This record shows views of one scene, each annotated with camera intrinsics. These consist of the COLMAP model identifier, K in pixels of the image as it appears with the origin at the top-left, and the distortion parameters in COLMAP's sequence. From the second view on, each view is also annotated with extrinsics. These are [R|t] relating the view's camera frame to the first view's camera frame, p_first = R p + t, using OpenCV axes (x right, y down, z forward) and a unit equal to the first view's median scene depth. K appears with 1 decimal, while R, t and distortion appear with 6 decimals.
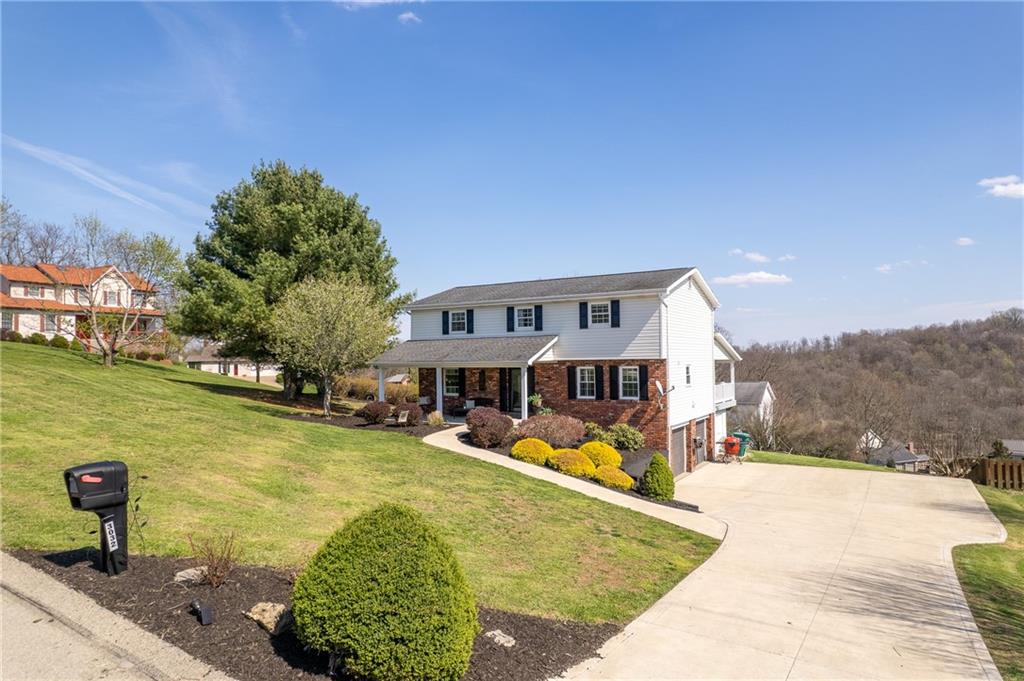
lens RADIAL K [[656.0, 0, 513.4], [0, 656.0, 345.3], [0, 0, 1]] dist [-0.075971, 0.073045]
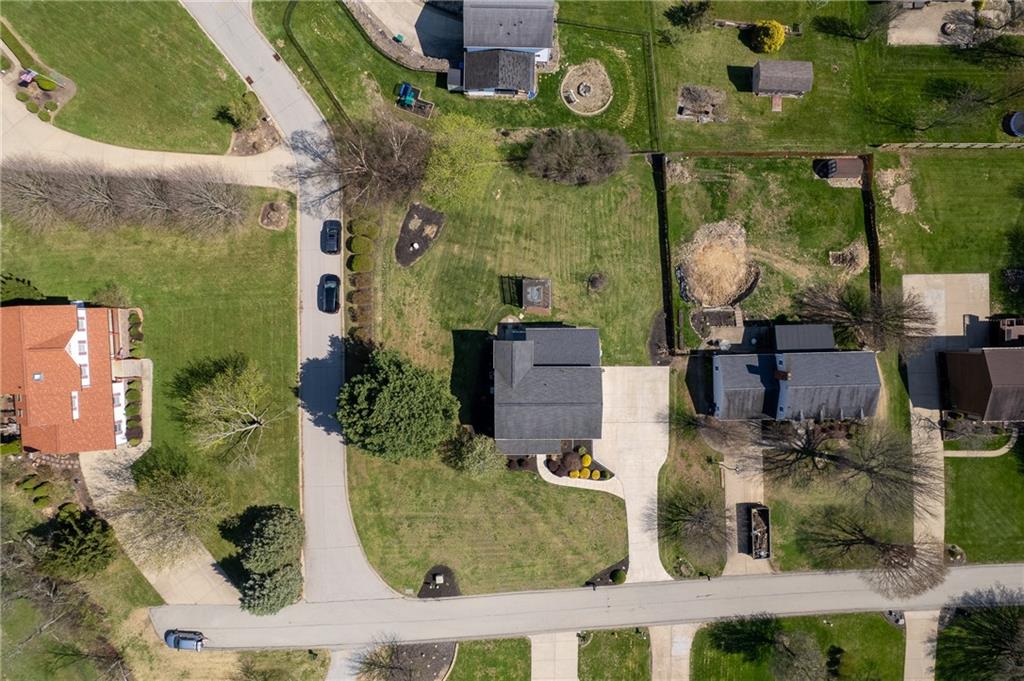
lens RADIAL K [[656.0, 0, 513.4], [0, 656.0, 345.3], [0, 0, 1]] dist [-0.075971, 0.073045]
pose [[0.858169, -0.513278, -0.009551, 0.118489], [-0.021602, -0.054692, 0.998270, -2.994845], [-0.512912, -0.856478, -0.058023, 1.644988]]
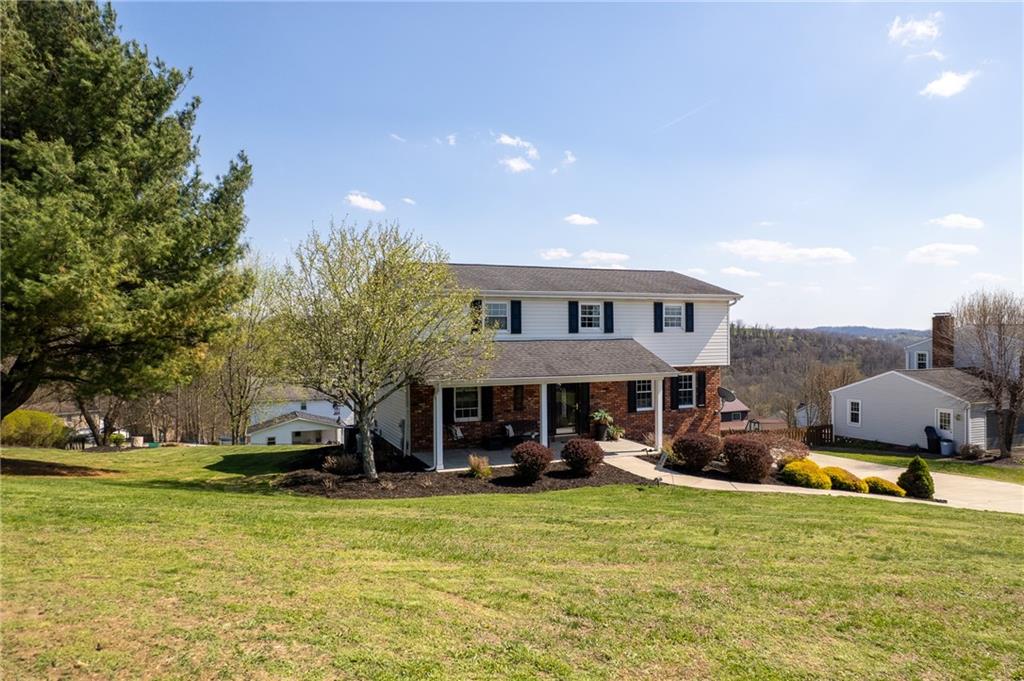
lens RADIAL K [[656.0, 0, 513.4], [0, 656.0, 345.3], [0, 0, 1]] dist [-0.075971, 0.073045]
pose [[0.584113, 0.016094, 0.811513, -0.720344], [-0.003740, 0.999846, -0.017138, 0.008406], [-0.811664, 0.006976, 0.584083, 0.630073]]
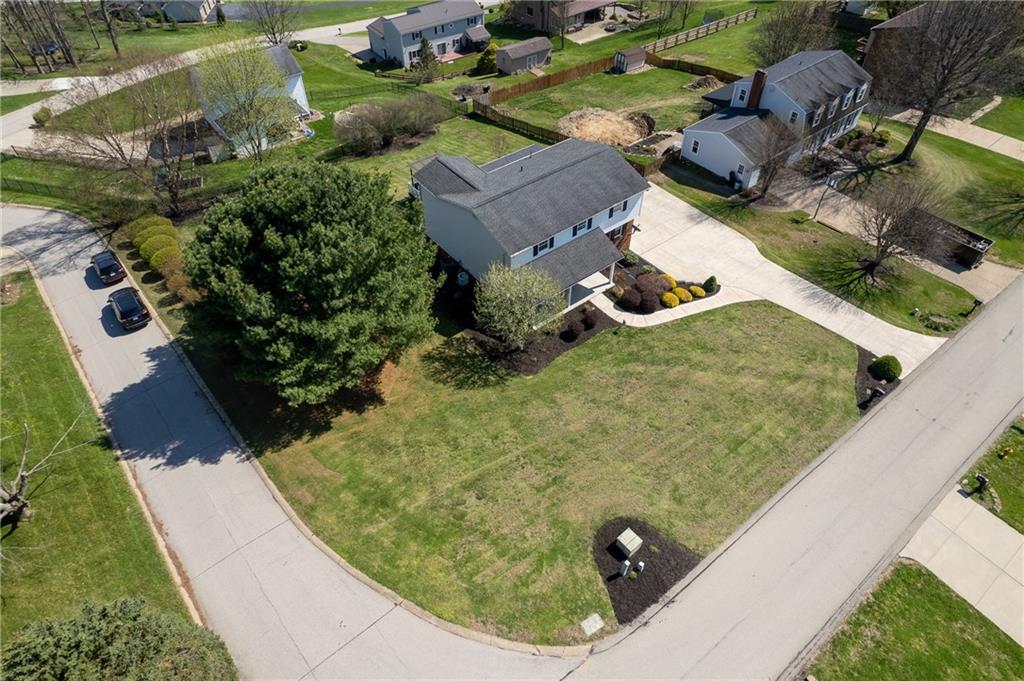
lens RADIAL K [[656.0, 0, 513.4], [0, 656.0, 345.3], [0, 0, 1]] dist [-0.075971, 0.073045]
pose [[0.361426, -0.677881, 0.640195, -1.338619], [-0.029684, 0.677895, 0.734559, -1.068646], [-0.931928, -0.284492, 0.224887, 0.737774]]
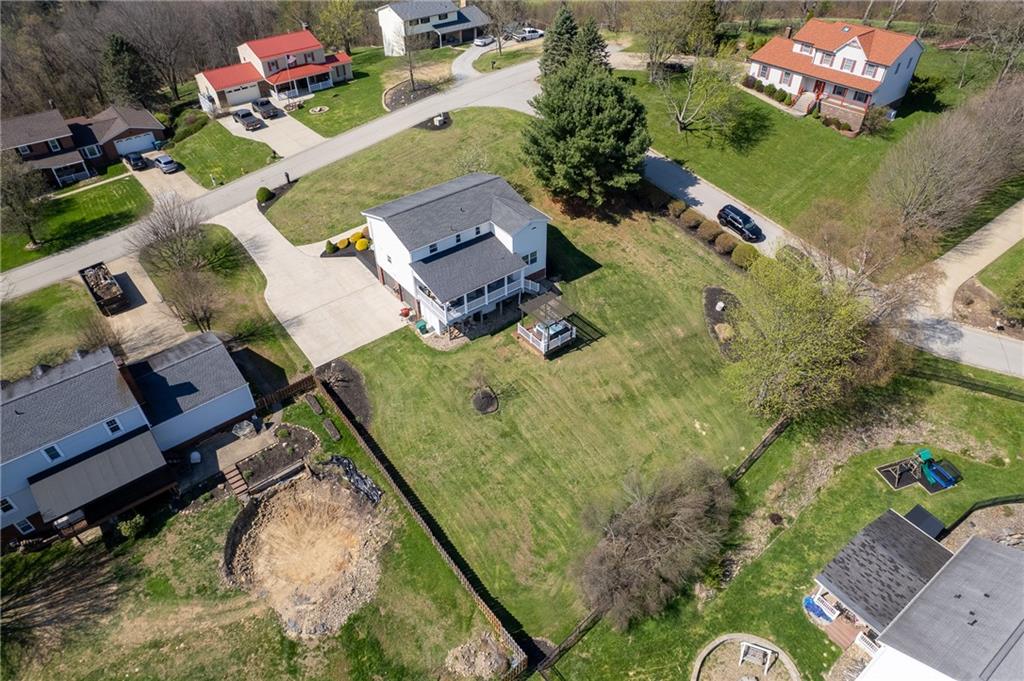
lens RADIAL K [[661.5, 0, 512.0], [0, 661.5, 340.5], [0, 0, 1]] dist [-0.083383, 0.075028]
pose [[-0.366715, 0.611270, -0.701334, 1.874583], [0.039773, 0.763464, 0.644625, -1.174706], [0.929483, 0.208500, -0.304285, 2.167969]]
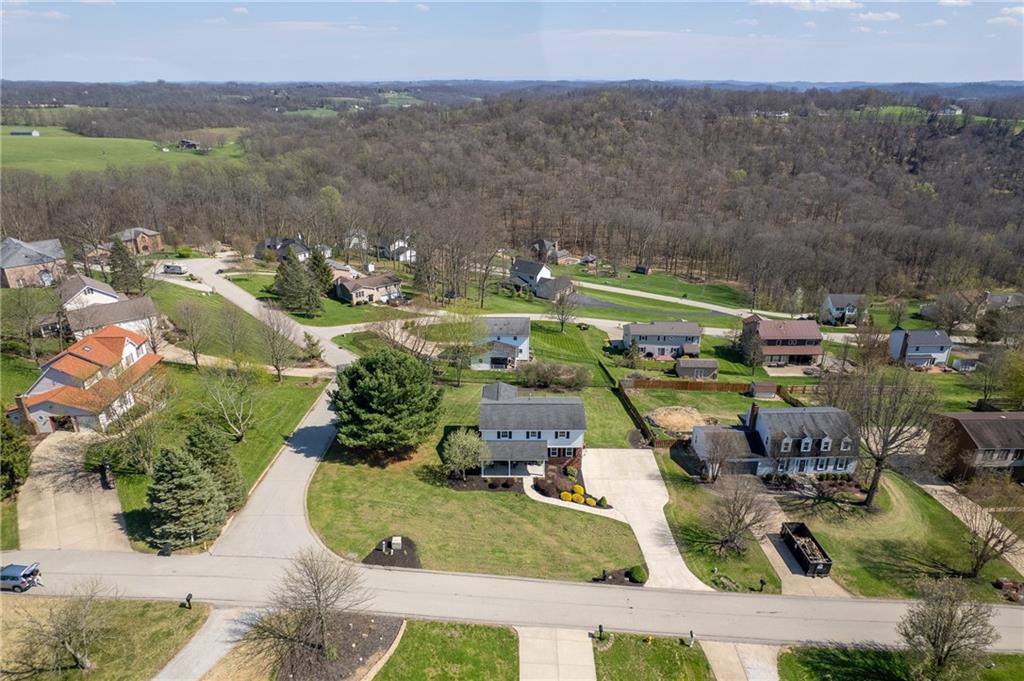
lens RADIAL K [[656.0, 0, 513.4], [0, 656.0, 345.3], [0, 0, 1]] dist [-0.075971, 0.073045]
pose [[0.858288, -0.188119, 0.477444, -1.387919], [-0.022274, 0.915851, 0.400899, -1.585174], [-0.512684, -0.354722, 0.781874, -1.069666]]
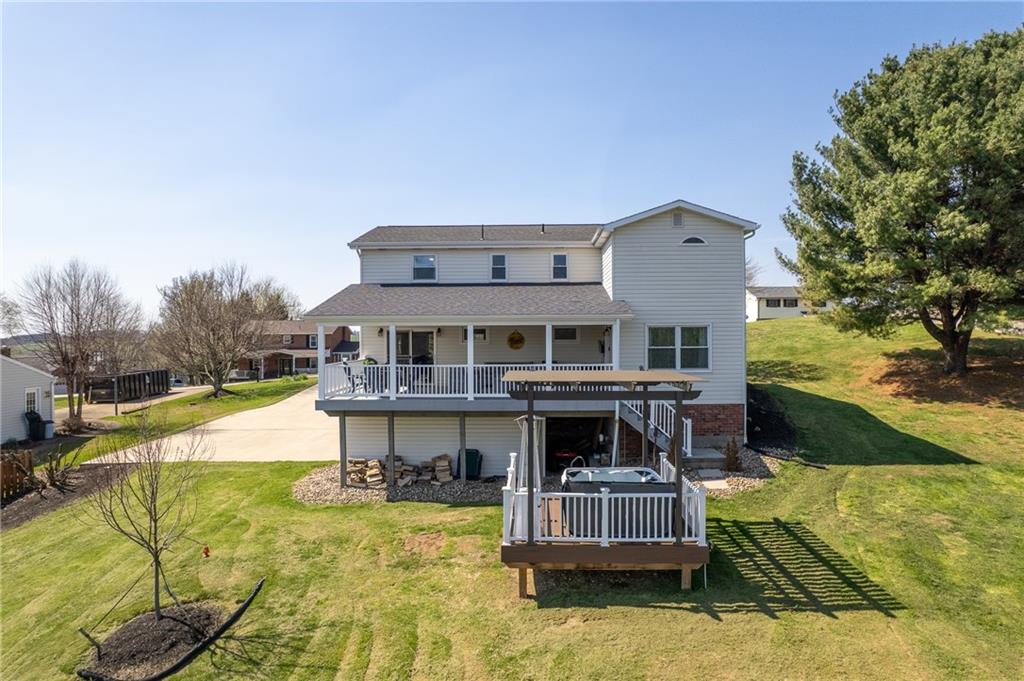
lens RADIAL K [[656.0, 0, 513.4], [0, 656.0, 345.3], [0, 0, 1]] dist [-0.075971, 0.073045]
pose [[-0.870491, 0.018357, -0.491842, 0.598148], [0.021434, 0.999770, -0.000619, 0.074278], [0.491717, -0.011081, -0.870685, 2.009054]]
